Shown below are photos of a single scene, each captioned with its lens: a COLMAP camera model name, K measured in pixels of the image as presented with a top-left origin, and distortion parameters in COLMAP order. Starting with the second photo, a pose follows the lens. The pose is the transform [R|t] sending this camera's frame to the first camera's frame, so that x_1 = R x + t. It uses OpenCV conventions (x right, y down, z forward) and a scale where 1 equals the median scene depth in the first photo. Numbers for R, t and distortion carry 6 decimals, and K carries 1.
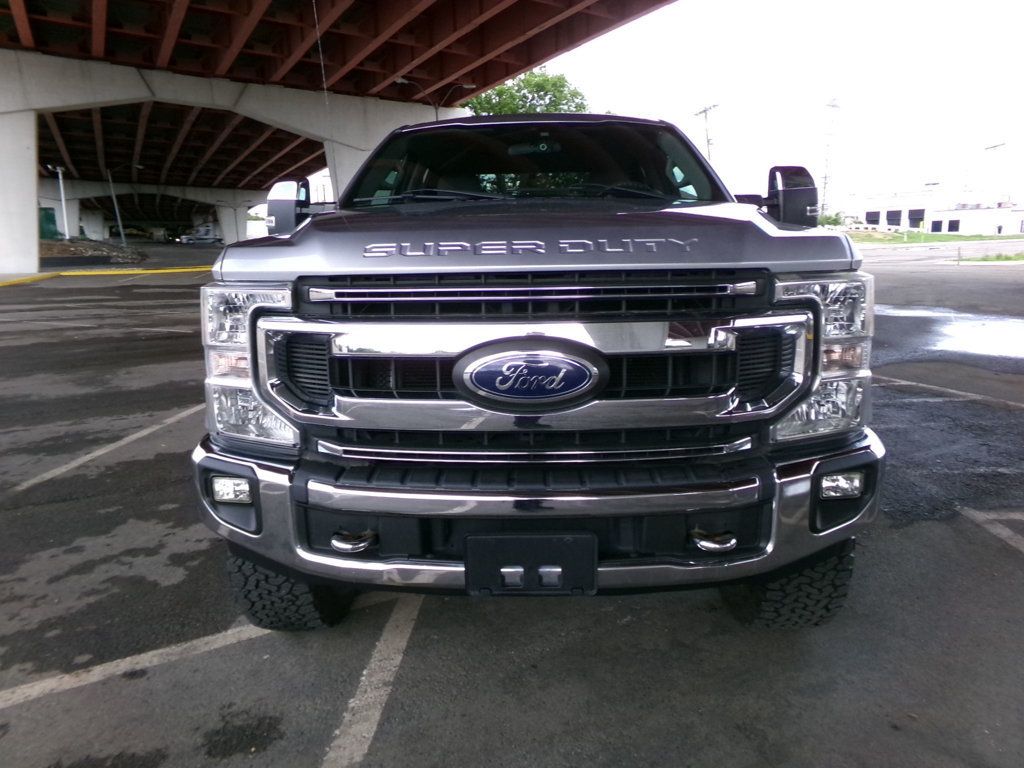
lens RADIAL K [[684.6, 0, 511.3], [0, 684.6, 379.6], [0, 0, 1]] dist [0.006796, 0.011024]
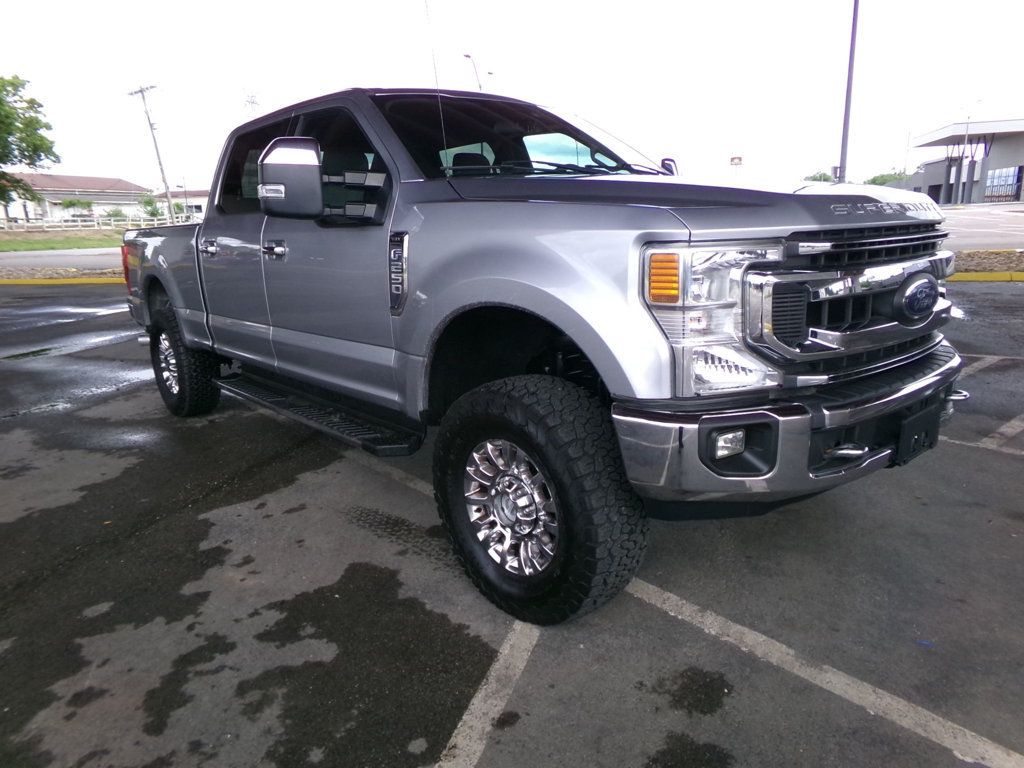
lens RADIAL K [[684.6, 0, 512.8], [0, 684.6, 385.9], [0, 0, 1]] dist [0.006796, 0.011024]
pose [[0.724113, -0.150497, 0.673061, -0.987303], [0.142879, 0.987464, 0.067081, -0.029957], [-0.674719, 0.047592, 0.736538, 0.337138]]
